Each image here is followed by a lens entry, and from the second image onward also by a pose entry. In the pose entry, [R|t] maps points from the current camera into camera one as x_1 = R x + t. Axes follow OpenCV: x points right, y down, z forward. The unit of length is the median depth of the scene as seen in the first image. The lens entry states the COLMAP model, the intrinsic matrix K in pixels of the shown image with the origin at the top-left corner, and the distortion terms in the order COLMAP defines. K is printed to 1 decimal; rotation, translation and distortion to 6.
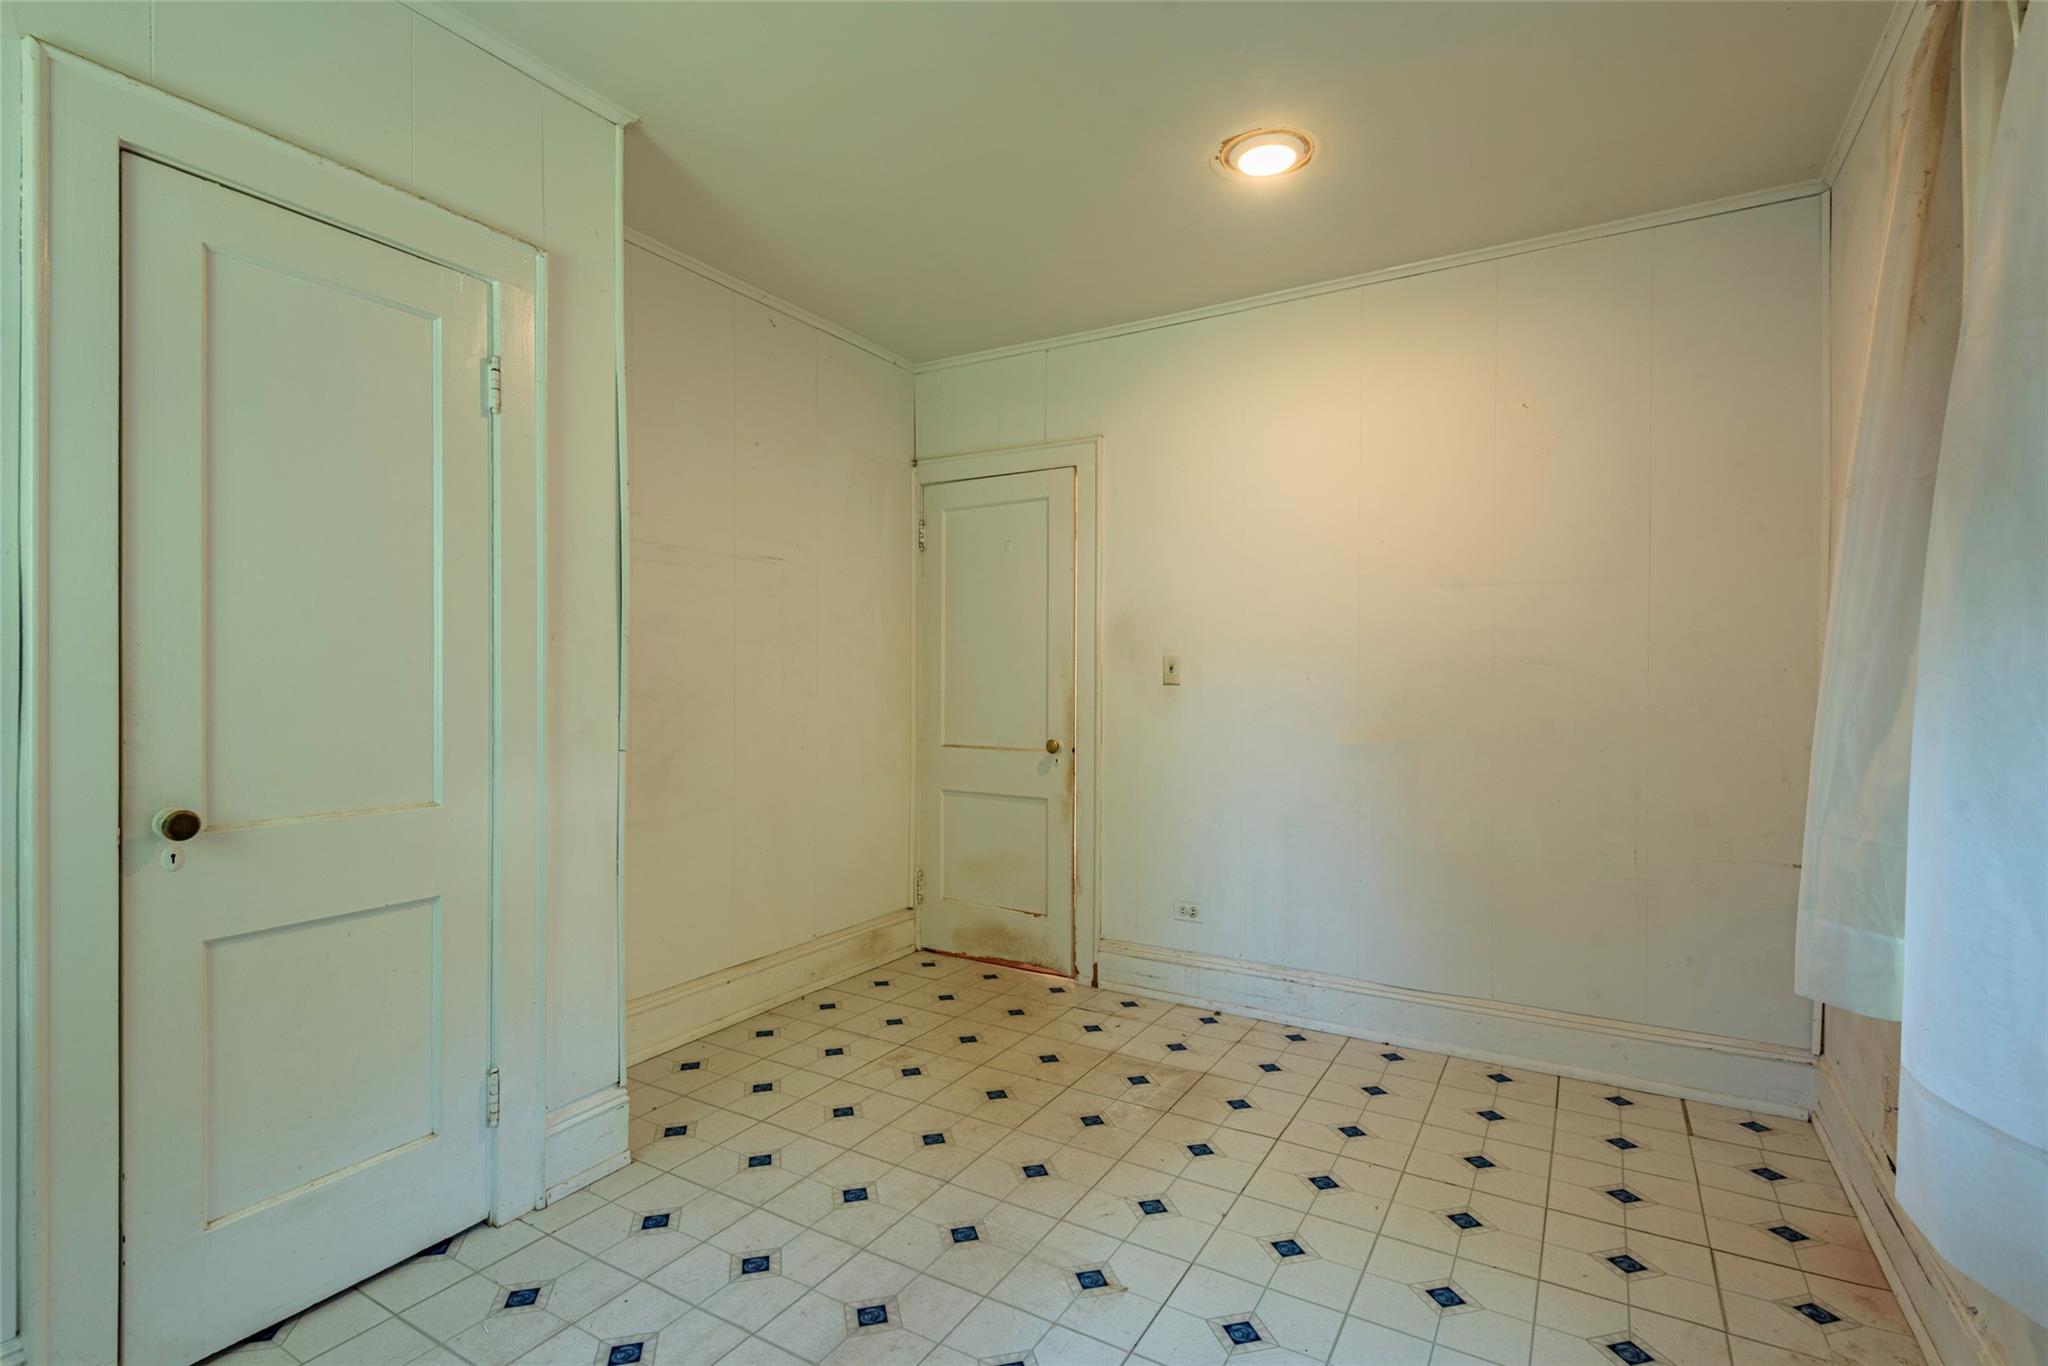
lens RADIAL K [[944.2, 0, 1043.3], [0, 944.2, 675.2], [0, 0, 1]] dist [0.027188, -0.013453]
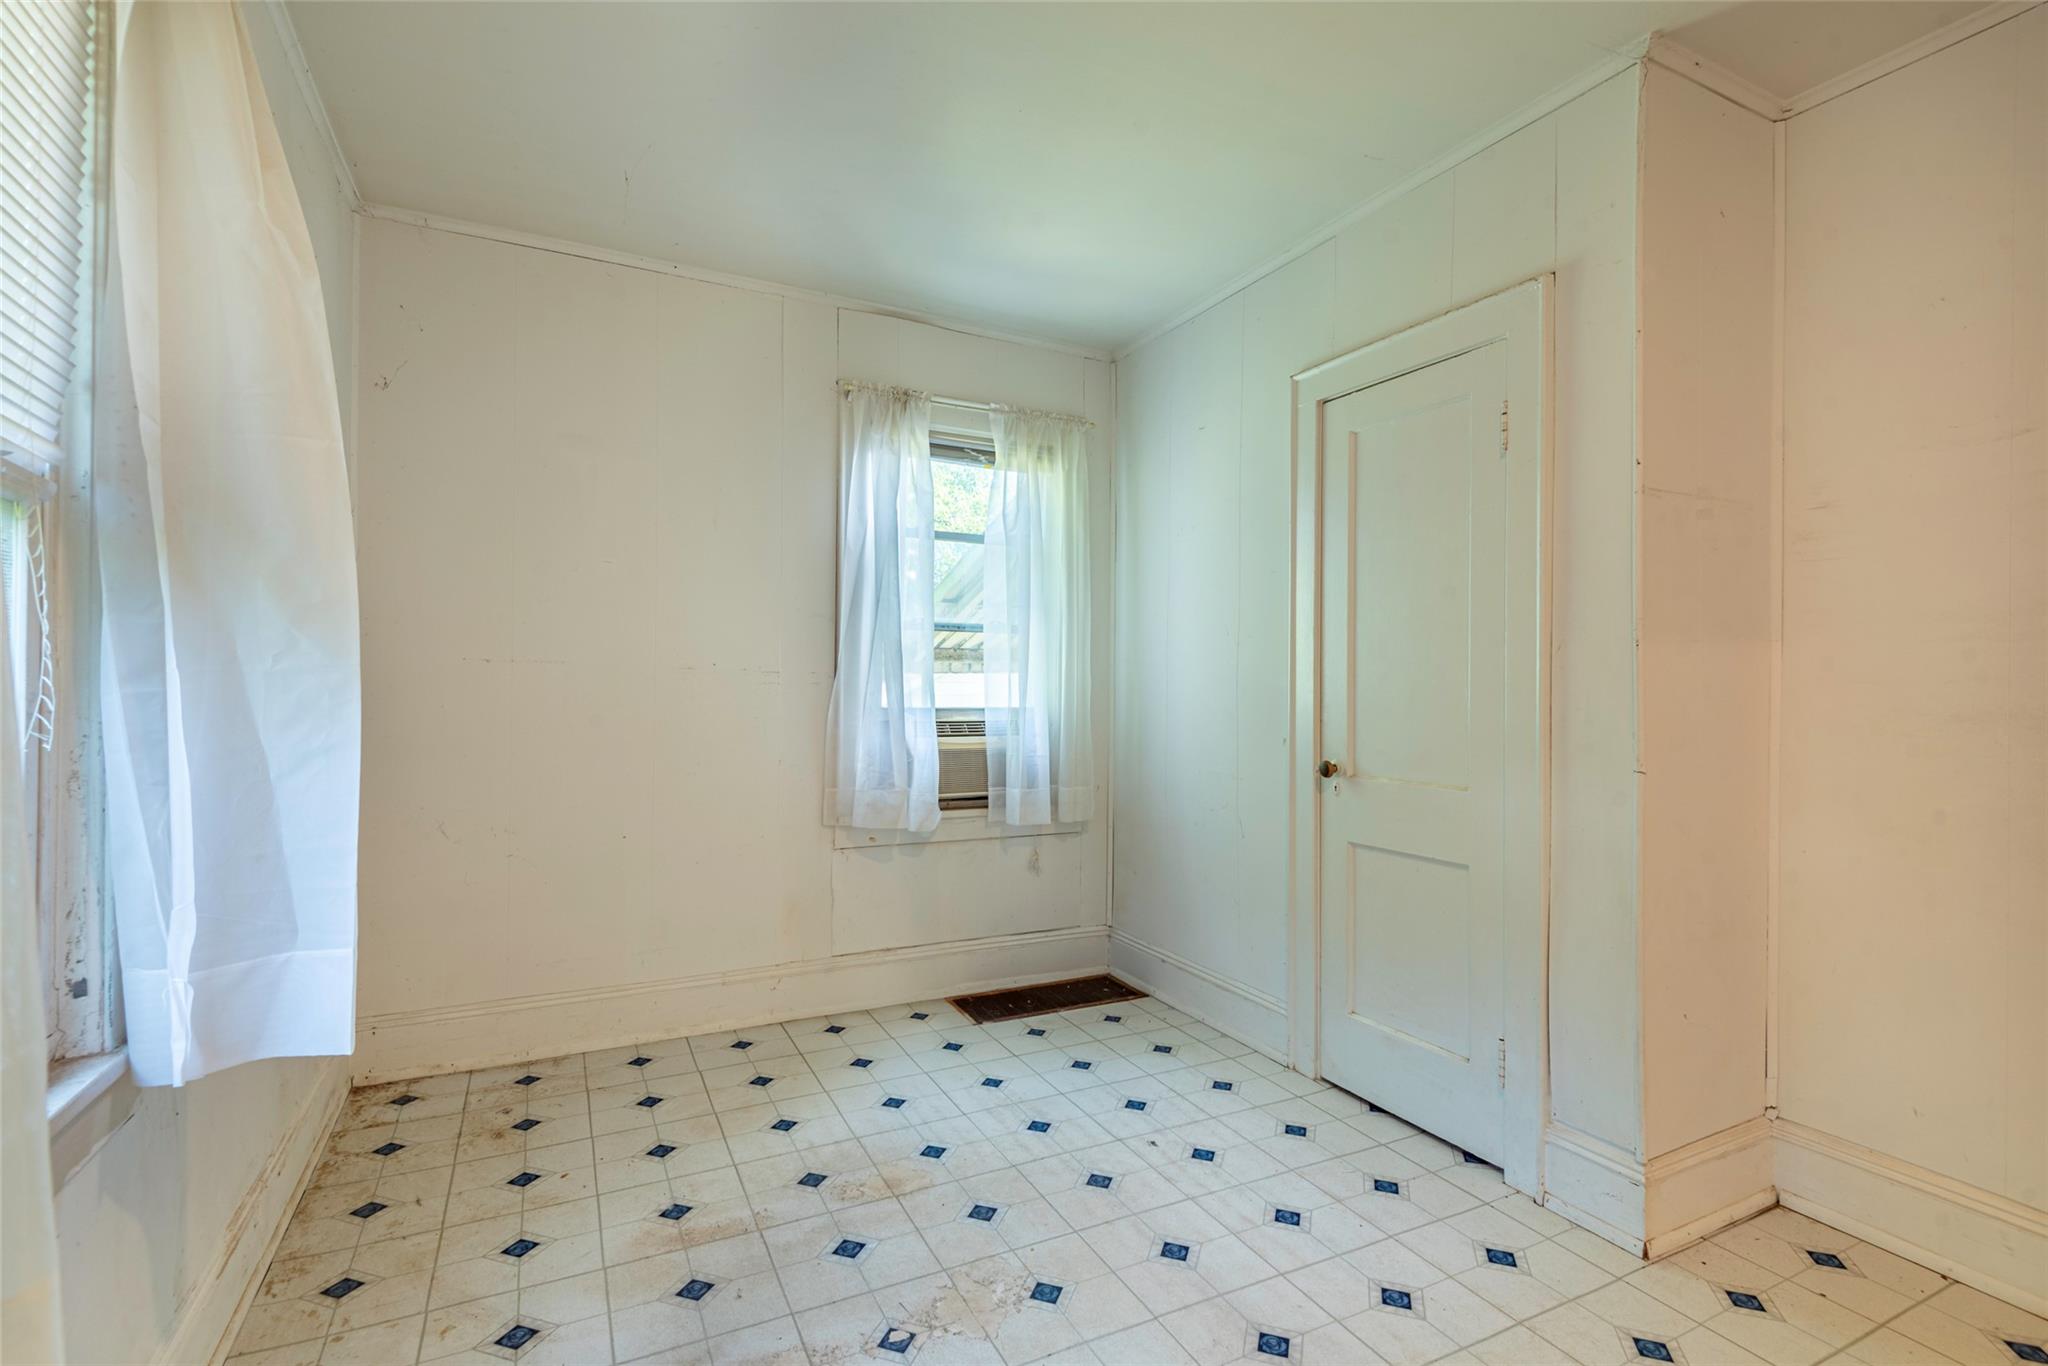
lens RADIAL K [[944.2, 0, 1026.4], [0, 944.2, 676.3], [0, 0, 1]] dist [0.027188, -0.013453]
pose [[-0.543848, -0.015617, -0.839038, 0.740018], [-0.011678, 0.999871, -0.011041, 0.009686], [0.839102, 0.003794, -0.543960, 1.253597]]
